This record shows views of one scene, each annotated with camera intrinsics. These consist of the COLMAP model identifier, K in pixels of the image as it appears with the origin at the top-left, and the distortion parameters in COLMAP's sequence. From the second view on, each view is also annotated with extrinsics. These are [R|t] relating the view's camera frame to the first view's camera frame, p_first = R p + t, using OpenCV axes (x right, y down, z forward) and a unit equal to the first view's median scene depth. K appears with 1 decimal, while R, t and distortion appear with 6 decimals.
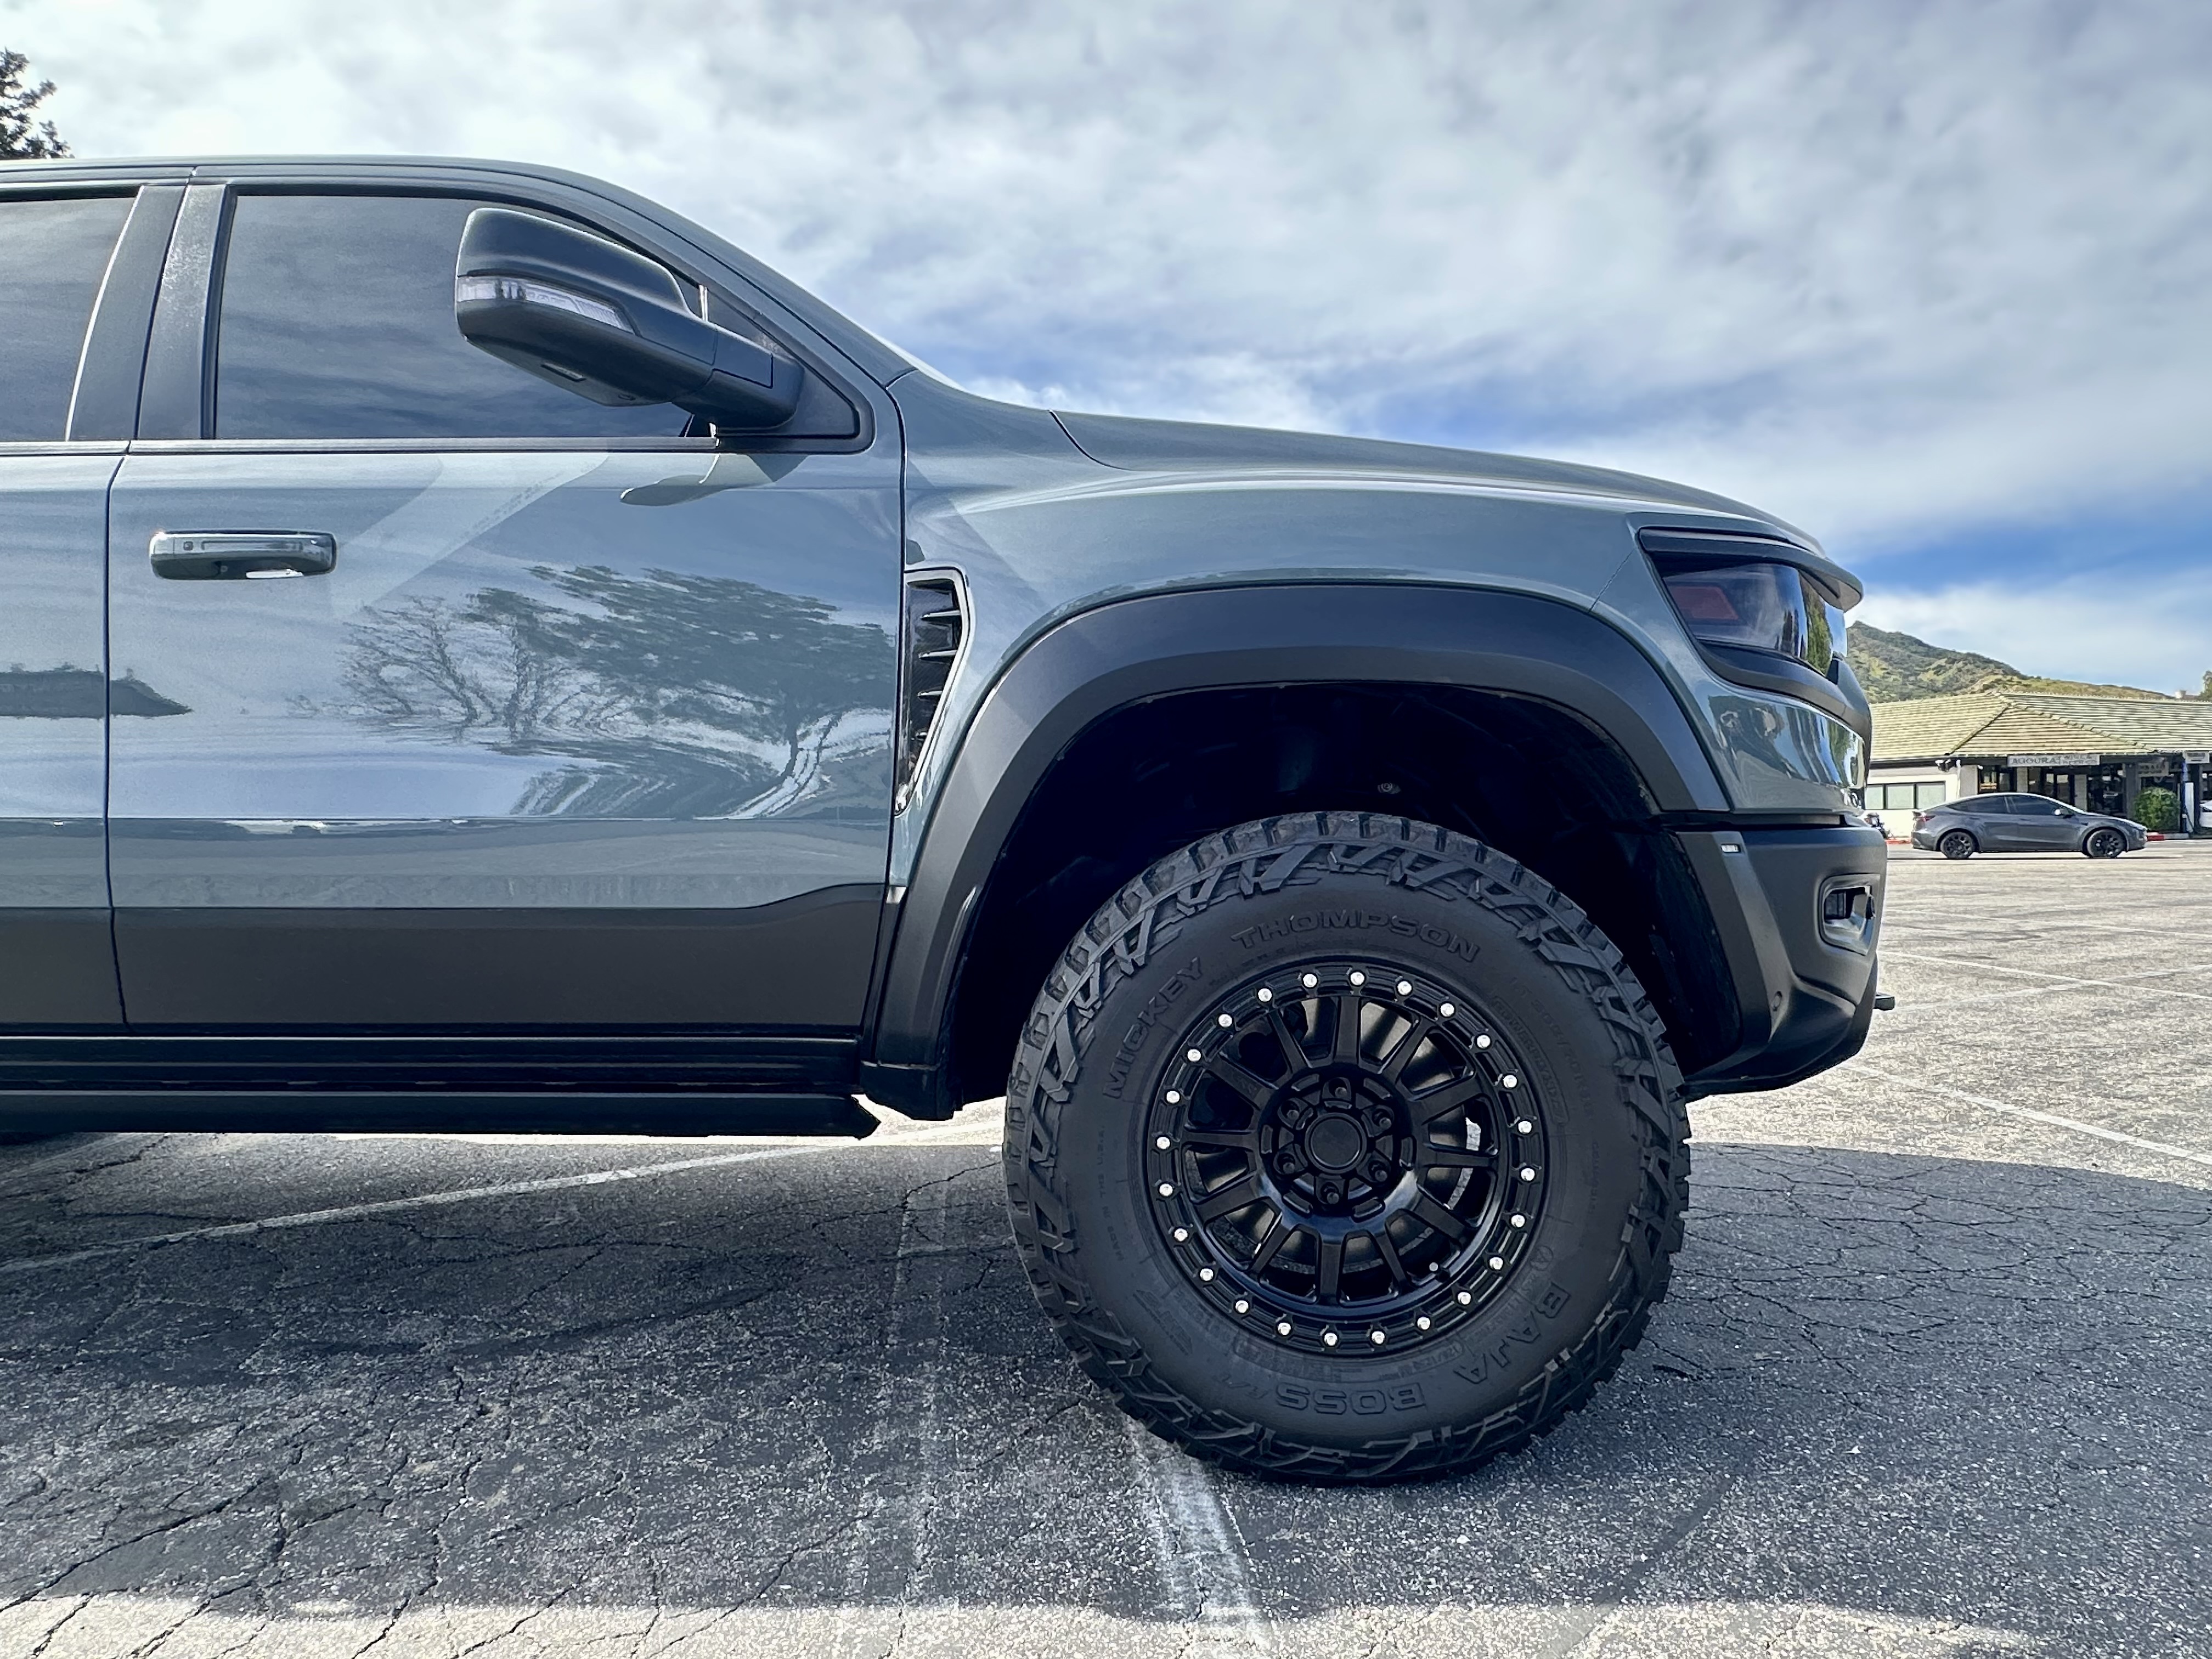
lens RADIAL K [[1361.7, 0, 1090.6], [0, 1361.7, 844.1], [0, 0, 1]] dist [-0.005233, 0.001135]
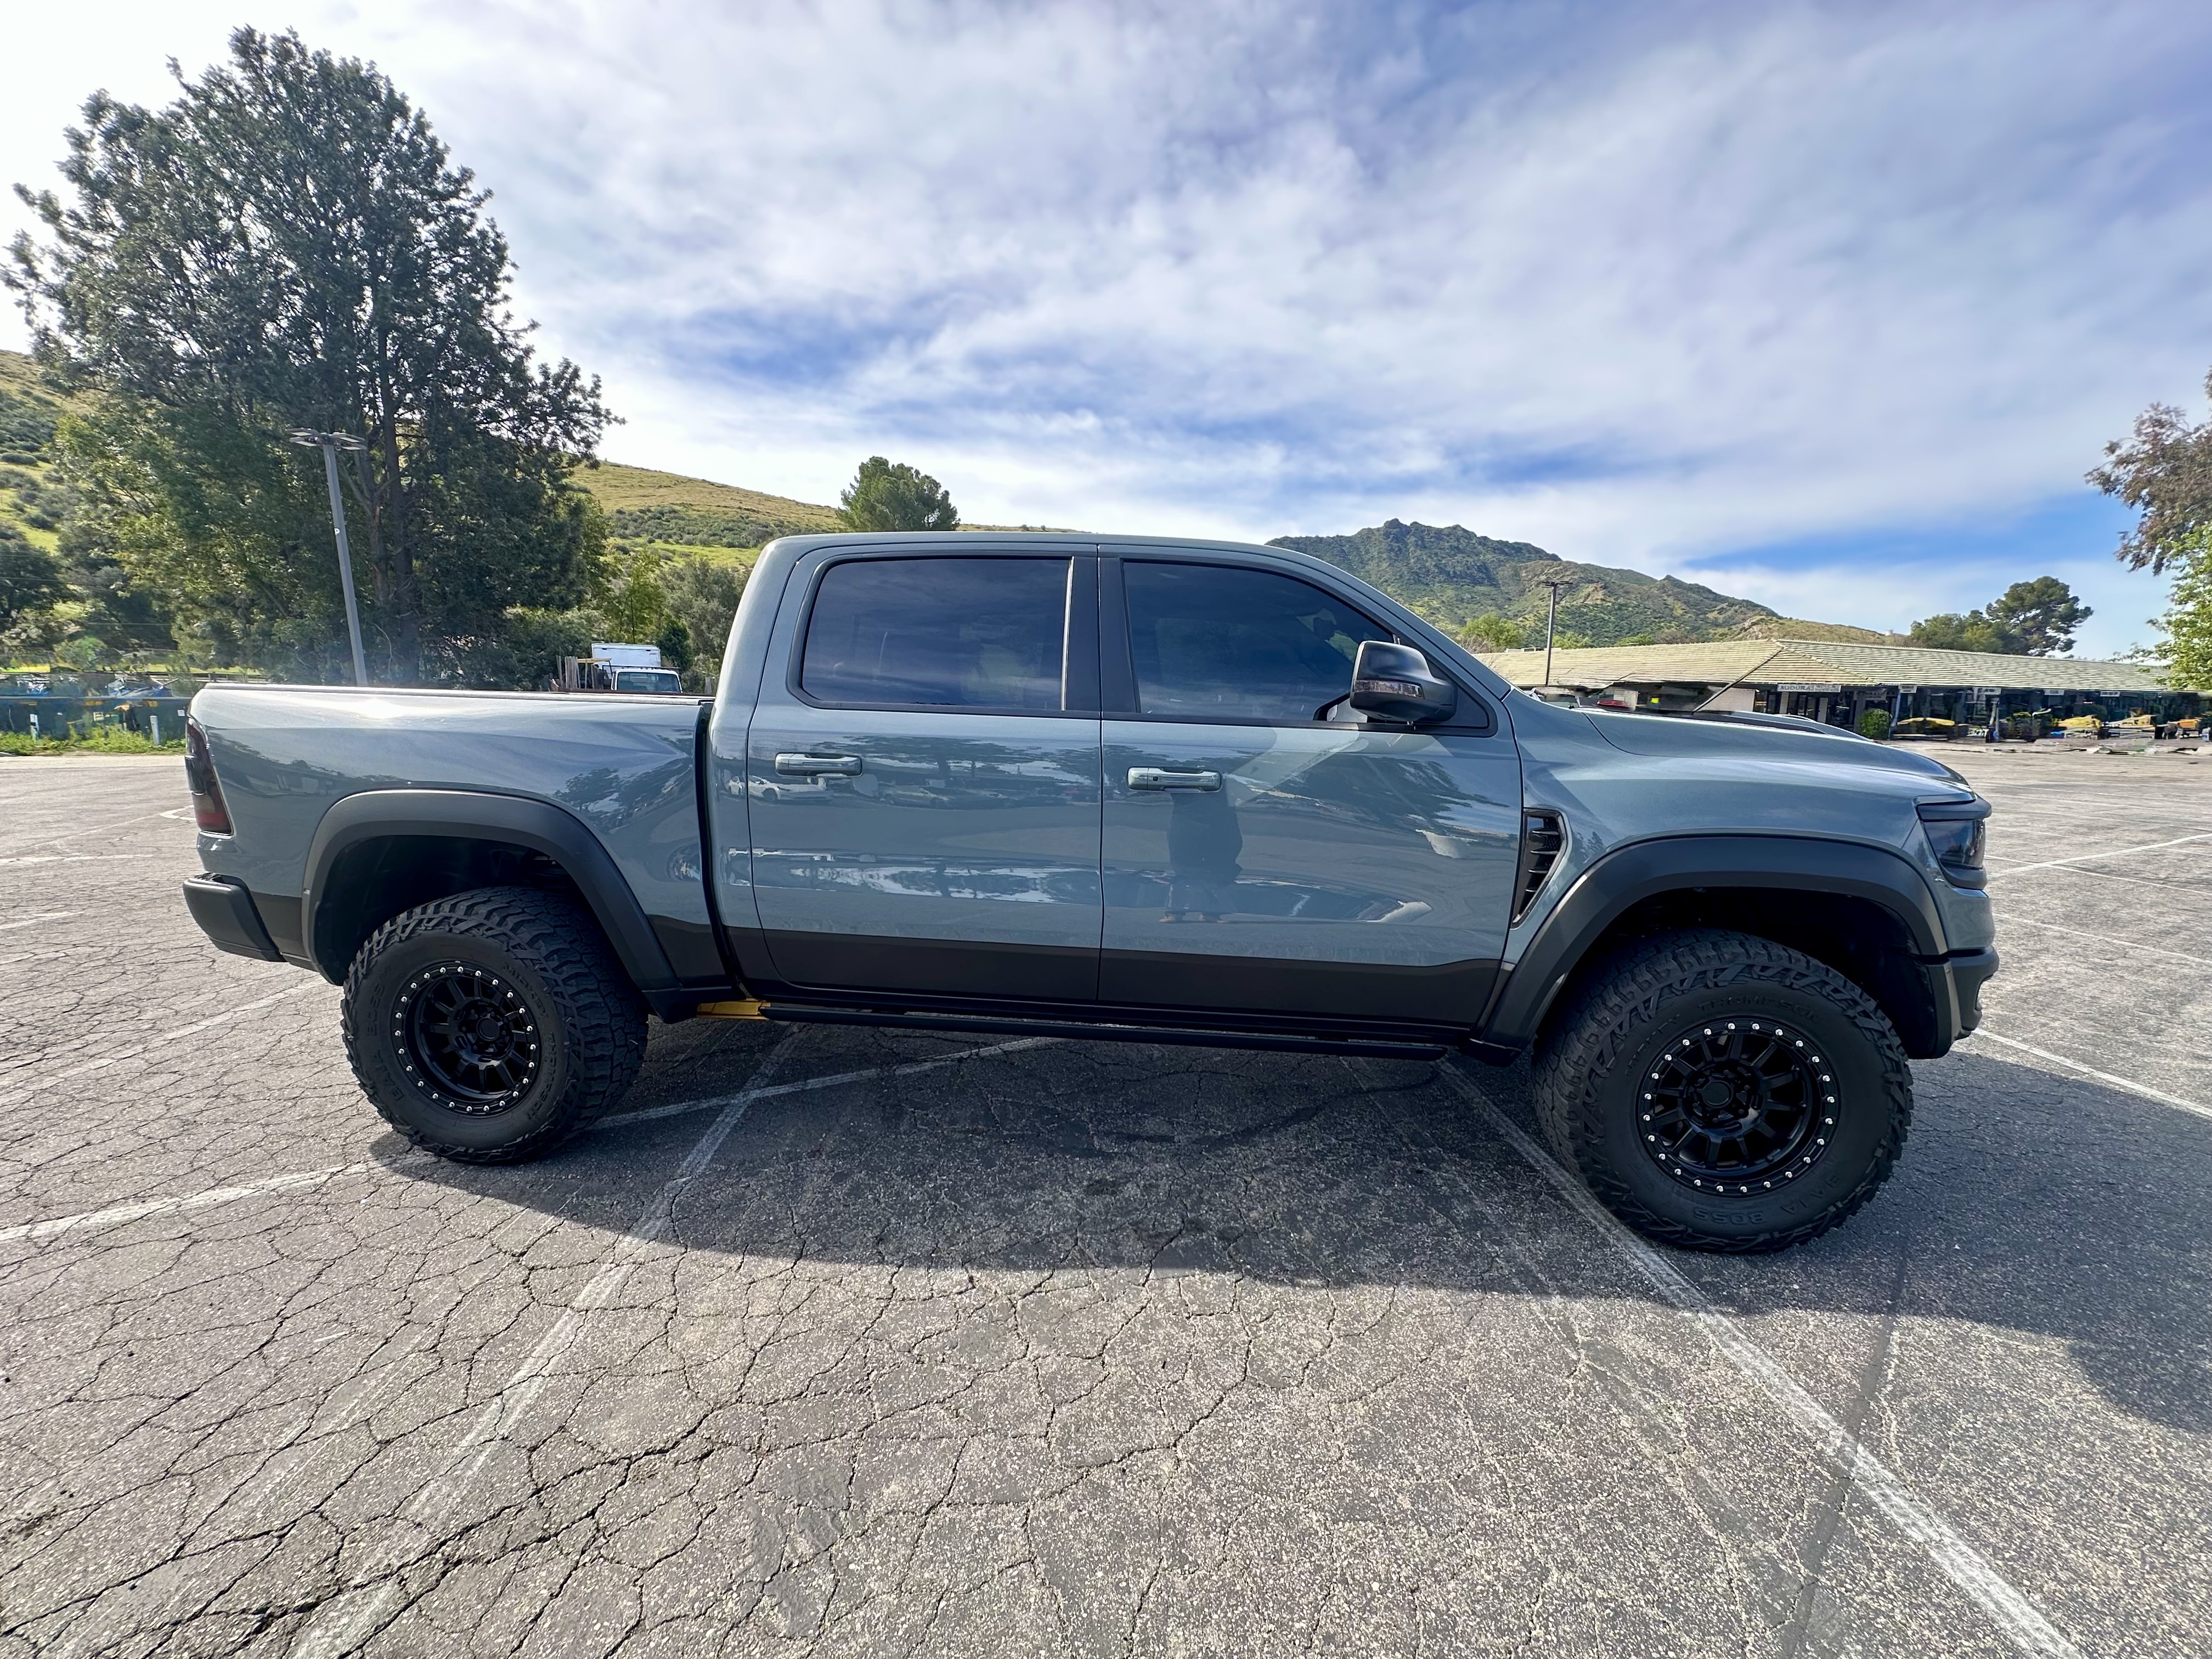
lens RADIAL K [[880.6, 0, 1102.6], [0, 880.6, 833.5], [0, 0, 1]] dist [-0.003327, 0.000474]
pose [[0.998669, 0.036410, -0.036536, -0.743977], [-0.031068, 0.990028, 0.137400, -0.338583], [0.041174, -0.136082, 0.989842, -0.318985]]
